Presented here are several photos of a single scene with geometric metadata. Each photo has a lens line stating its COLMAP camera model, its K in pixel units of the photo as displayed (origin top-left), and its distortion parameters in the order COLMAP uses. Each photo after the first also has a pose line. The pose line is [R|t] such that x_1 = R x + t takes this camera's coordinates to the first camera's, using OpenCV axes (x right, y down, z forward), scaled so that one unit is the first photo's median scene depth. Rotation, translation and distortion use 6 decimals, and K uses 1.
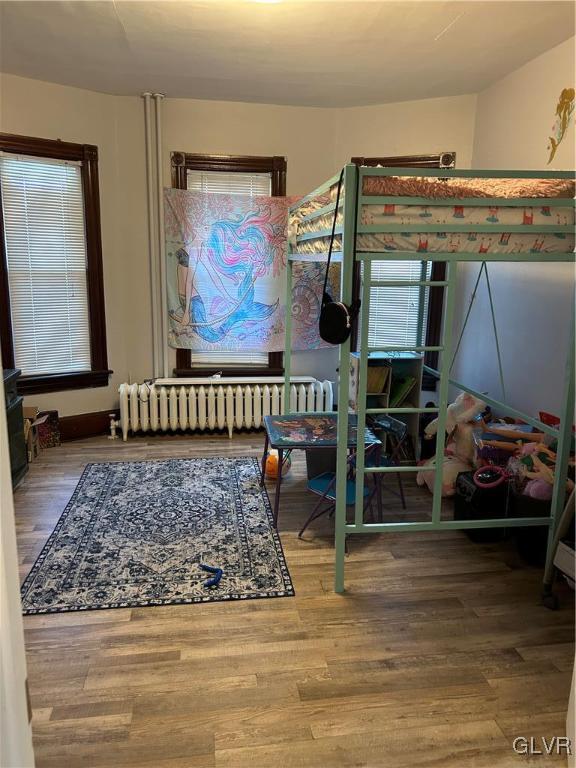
lens RADIAL K [[580.9, 0, 288.8], [0, 580.9, 388.9], [0, 0, 1]] dist [0.034728, -0.010313]
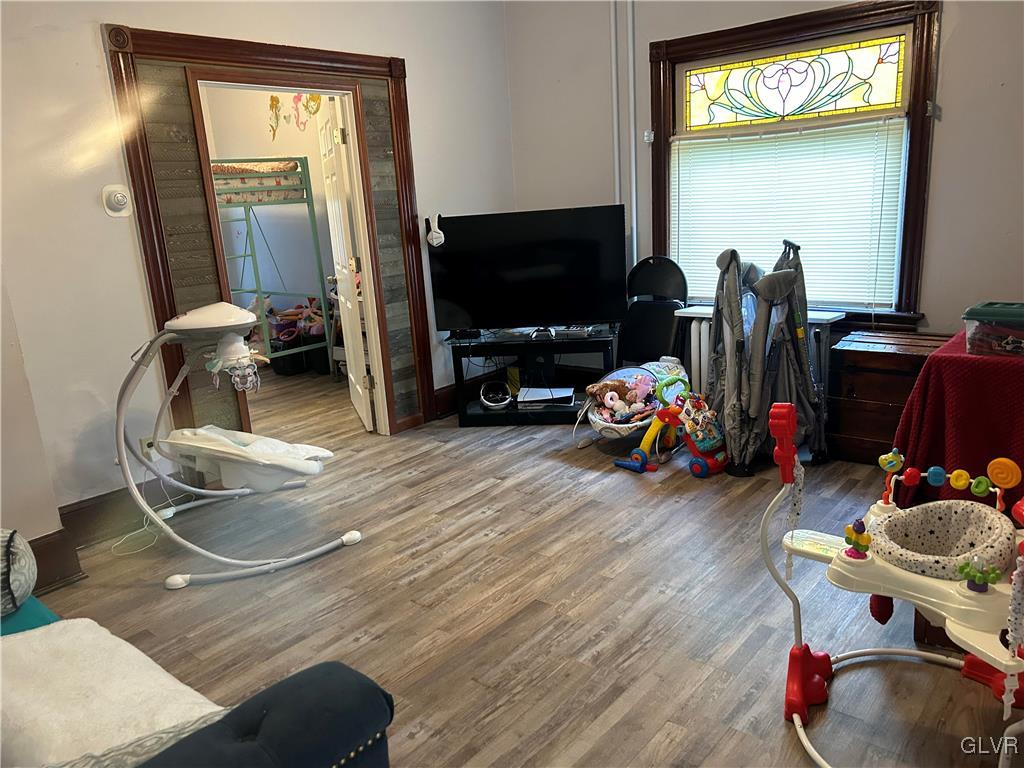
lens RADIAL K [[774.5, 0, 516.8], [0, 774.5, 385.0], [0, 0, 1]] dist [0.034728, -0.010313]
pose [[0.750755, -0.221810, 0.622228, -0.739011], [0.213182, 0.972895, 0.089598, 0.293158], [-0.625237, 0.065382, 0.777692, -1.427453]]
